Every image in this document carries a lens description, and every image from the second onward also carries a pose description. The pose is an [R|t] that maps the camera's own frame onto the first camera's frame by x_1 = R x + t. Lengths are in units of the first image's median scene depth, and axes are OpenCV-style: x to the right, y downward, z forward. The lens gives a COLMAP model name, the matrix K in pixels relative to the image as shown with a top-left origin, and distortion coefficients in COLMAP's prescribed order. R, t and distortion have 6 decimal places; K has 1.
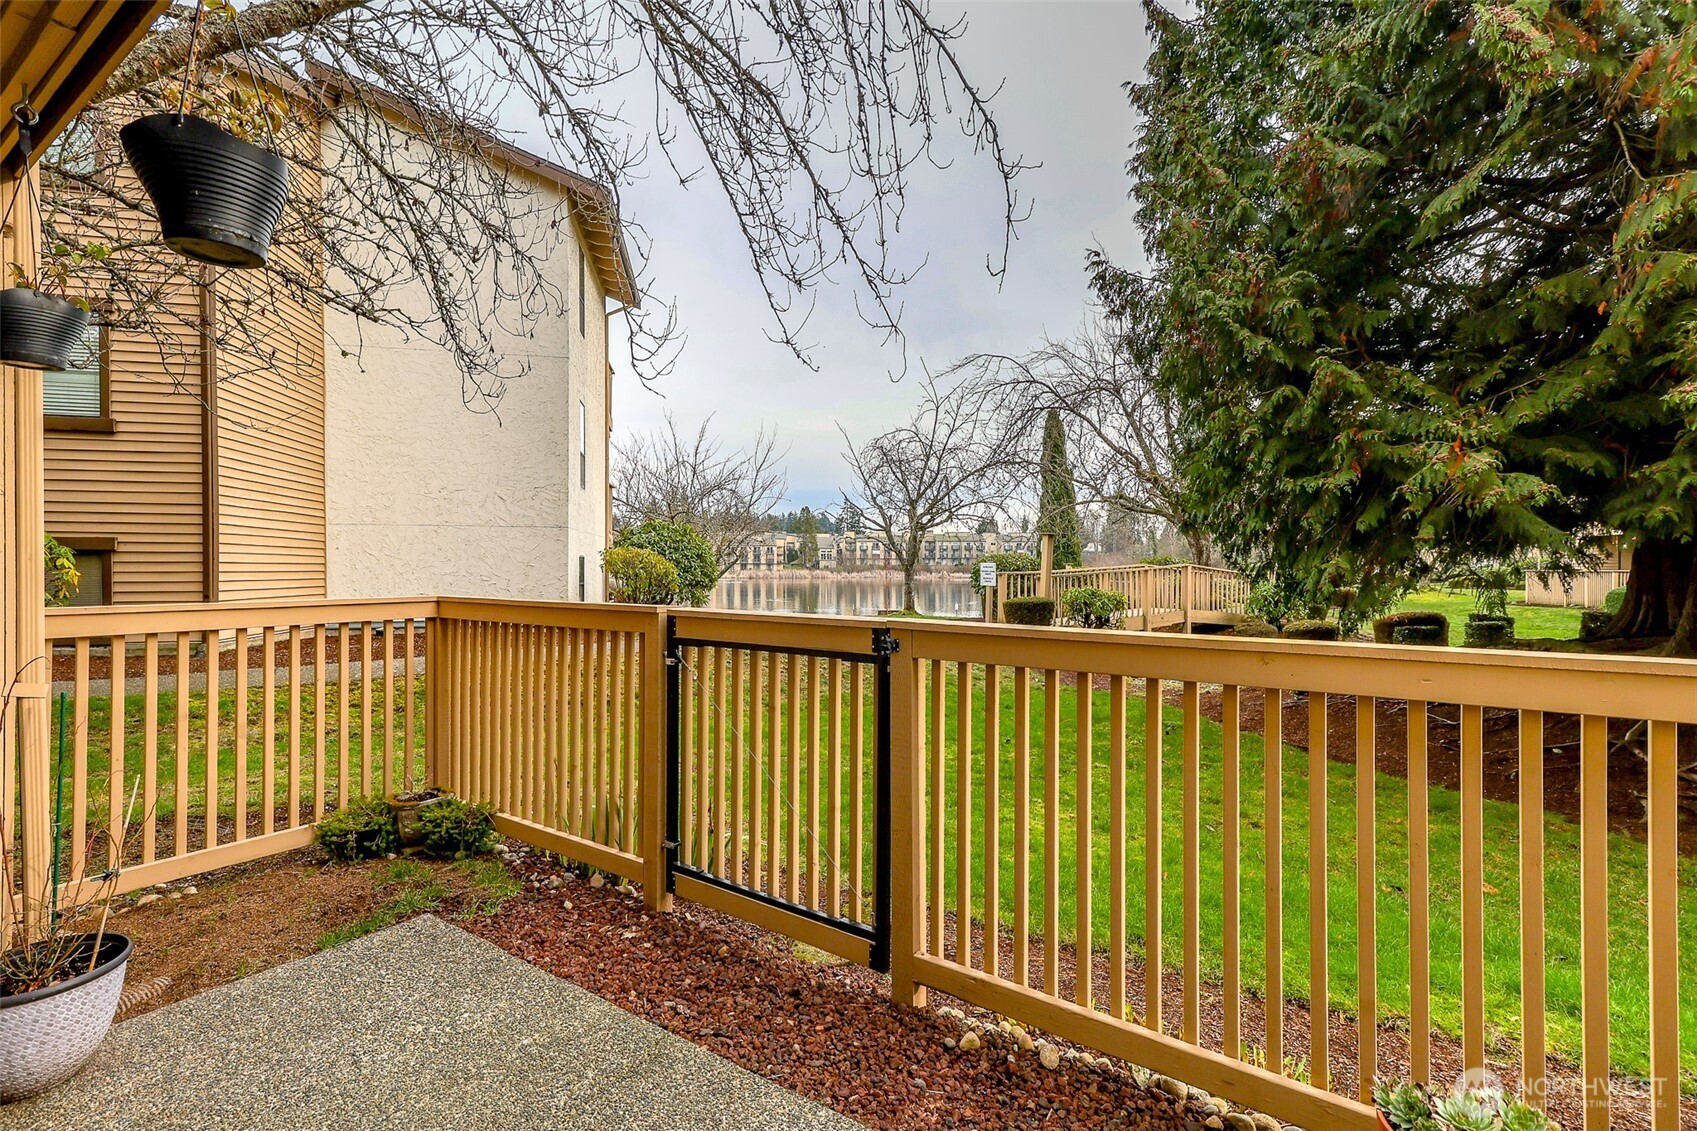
lens RADIAL K [[788.2, 0, 839.2], [0, 788.2, 577.9], [0, 0, 1]] dist [0.017670, 0.000021]
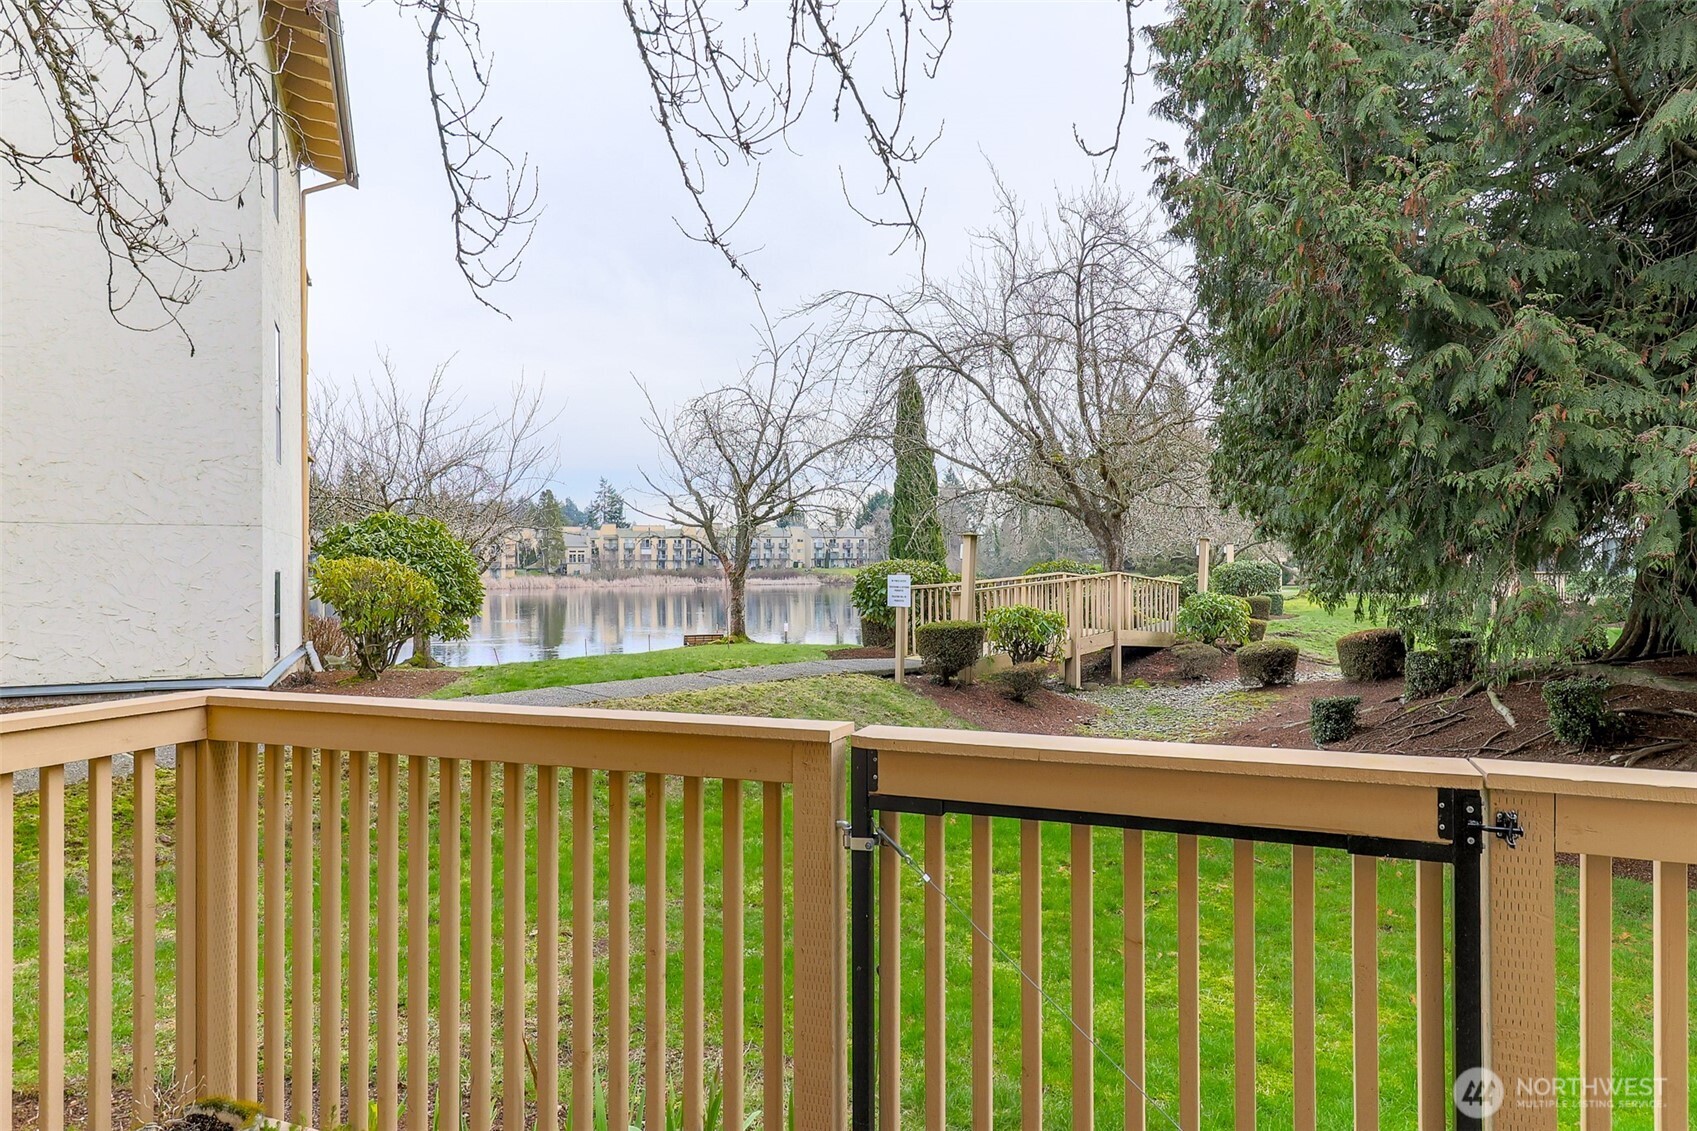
lens RADIAL K [[1032.0, 0, 856.3], [0, 1032.0, 571.0], [0, 0, 1]] dist [0.003829, 0.005926]
pose [[0.967750, -0.009247, 0.251743, -0.072471], [0.012552, 0.999855, -0.011524, -0.010116], [-0.251600, 0.014312, 0.967725, 0.076334]]
